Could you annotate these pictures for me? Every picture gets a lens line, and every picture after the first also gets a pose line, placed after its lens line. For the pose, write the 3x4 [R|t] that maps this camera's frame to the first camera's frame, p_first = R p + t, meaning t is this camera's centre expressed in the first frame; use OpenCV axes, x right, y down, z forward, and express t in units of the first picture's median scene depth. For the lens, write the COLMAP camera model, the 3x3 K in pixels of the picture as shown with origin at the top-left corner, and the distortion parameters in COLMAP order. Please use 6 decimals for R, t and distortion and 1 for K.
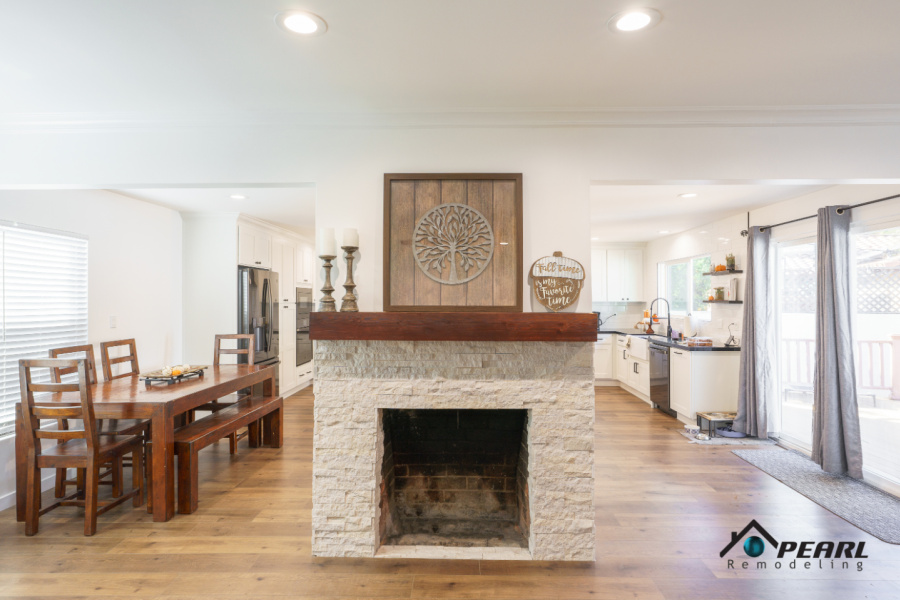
lens RADIAL K [[488.4, 0, 452.9], [0, 488.4, 298.4], [0, 0, 1]] dist [-0.002673, 0.000060]
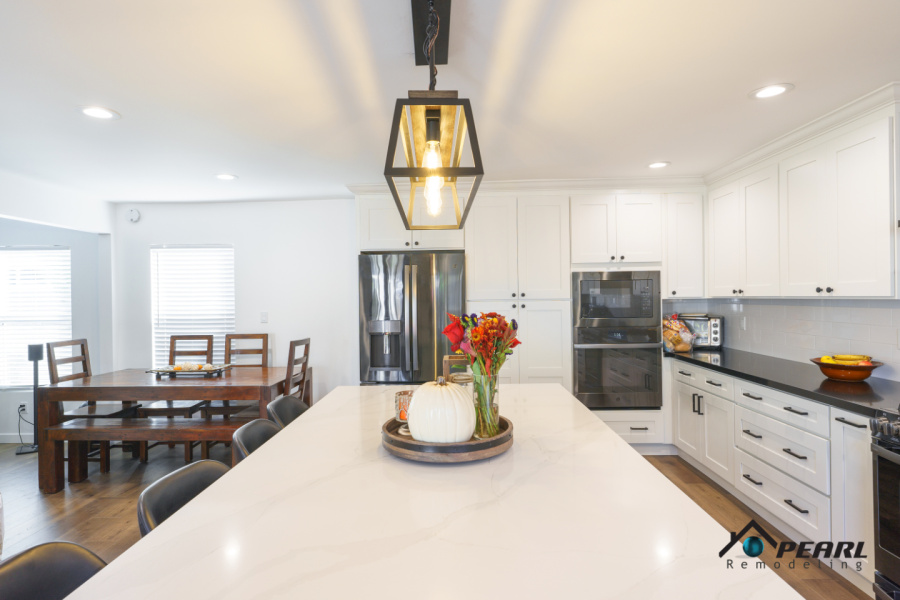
lens RADIAL K [[508.6, 0, 450.0], [0, 508.6, 300.0], [0, 0, 1]] dist [-0.001100, -0.000588]
pose [[0.003016, 0.012294, -0.999920, 0.340532], [0.017840, 0.999765, 0.012345, 0.001423], [0.999836, -0.017876, 0.002796, 1.033911]]
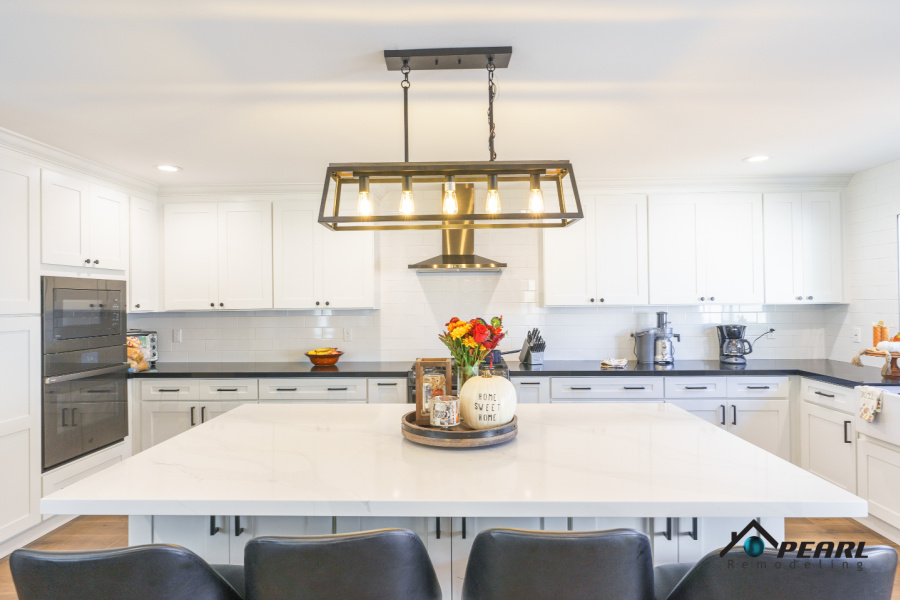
lens RADIAL K [[508.6, 0, 450.0], [0, 508.6, 300.0], [0, 0, 1]] dist [-0.001100, -0.000588]
pose [[0.999791, -0.007728, -0.018953, 0.032875], [0.007713, 0.999970, -0.000875, 0.001657], [0.018959, 0.000729, 0.999820, 0.705800]]
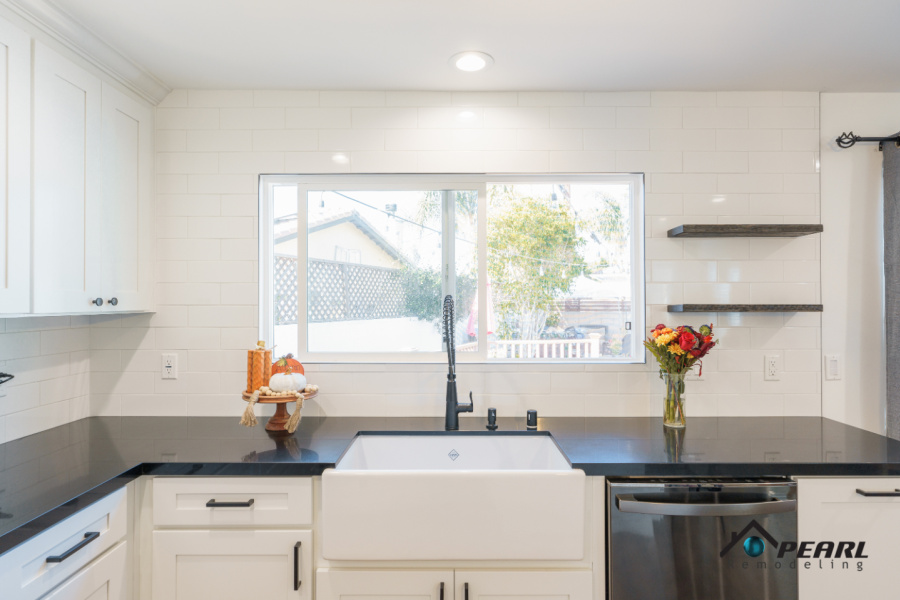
lens RADIAL K [[484.3, 0, 453.5], [0, 484.3, 298.4], [0, 0, 1]] dist [-0.000879, -0.001419]
pose [[-0.018399, 0.009727, 0.999783, 0.179011], [-0.000871, 0.999952, -0.009745, 0.002909], [-0.999830, -0.001050, -0.018389, 1.170647]]
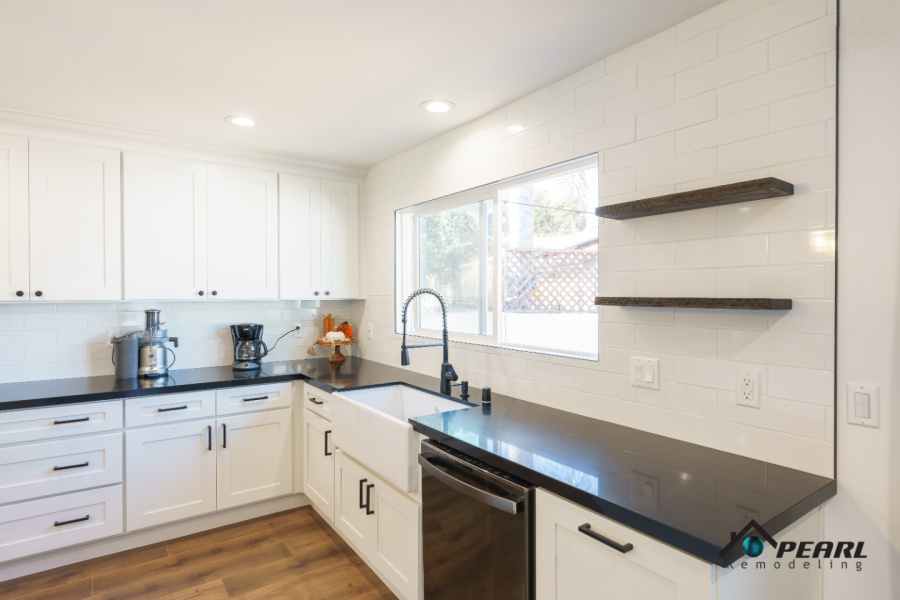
lens RADIAL K [[488.4, 0, 452.9], [0, 488.4, 298.4], [0, 0, 1]] dist [-0.002673, 0.000060]
pose [[0.804229, -0.003433, 0.594309, 0.261769], [-0.003077, 0.999946, 0.009940, 0.001830], [-0.594311, -0.009823, 0.804175, 0.809289]]
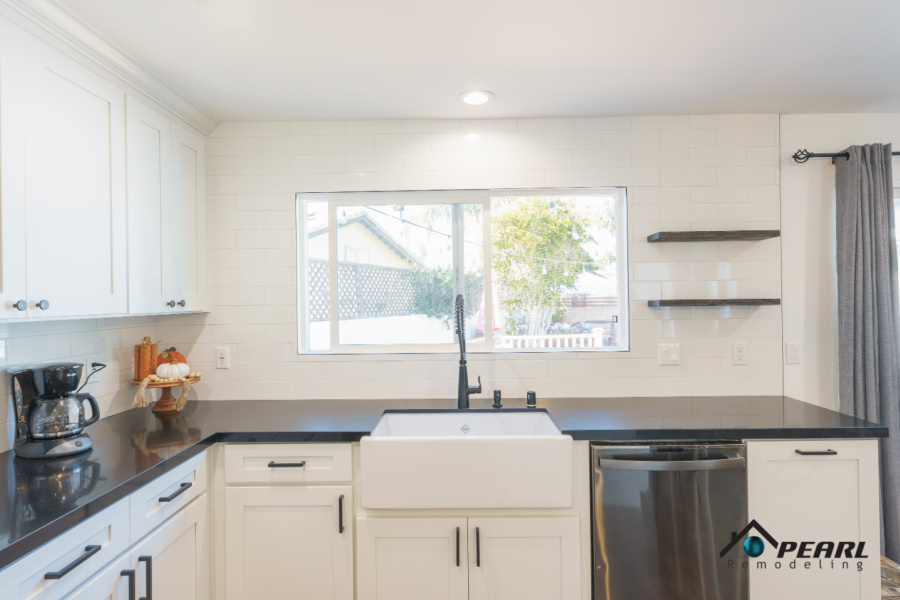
lens RADIAL K [[488.4, 0, 452.9], [0, 488.4, 298.4], [0, 0, 1]] dist [-0.002673, 0.000060]
pose [[-0.002409, 0.004387, 0.999987, 0.114800], [0.011168, 0.999928, -0.004359, 0.002182], [-0.999935, 0.011157, -0.002458, 1.174180]]
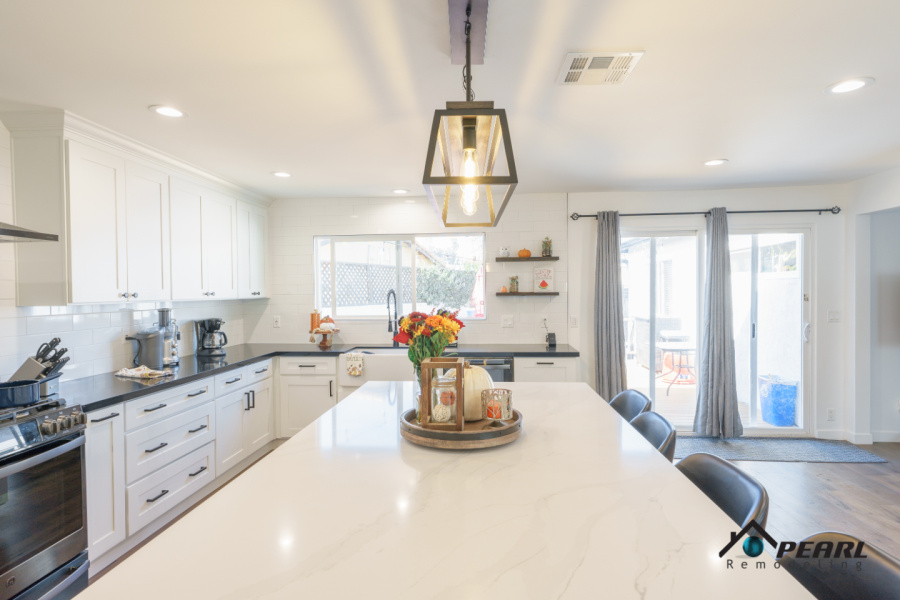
lens RADIAL K [[488.4, 0, 452.9], [0, 488.4, 298.4], [0, 0, 1]] dist [-0.002673, 0.000060]
pose [[0.069002, -0.013988, 0.997518, -0.266558], [0.007814, 0.999879, 0.013481, 0.001912], [-0.997586, 0.006864, 0.069103, 1.018200]]
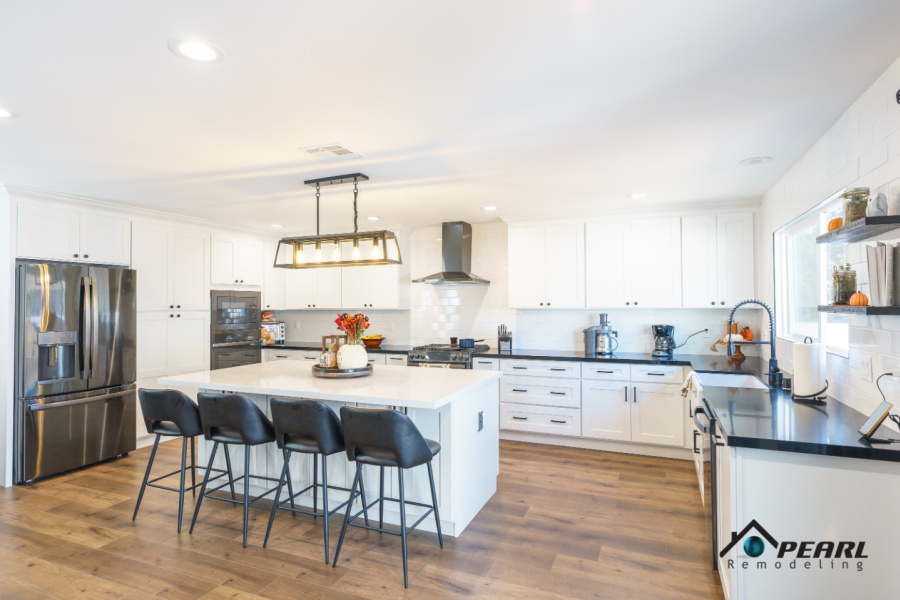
lens RADIAL K [[484.3, 0, 453.5], [0, 484.3, 298.4], [0, 0, 1]] dist [-0.000879, -0.001419]
pose [[0.927261, -0.007605, -0.374339, 0.387610], [0.003918, 0.999936, -0.010610, 0.001226], [0.374396, 0.008372, 0.927231, 0.527038]]
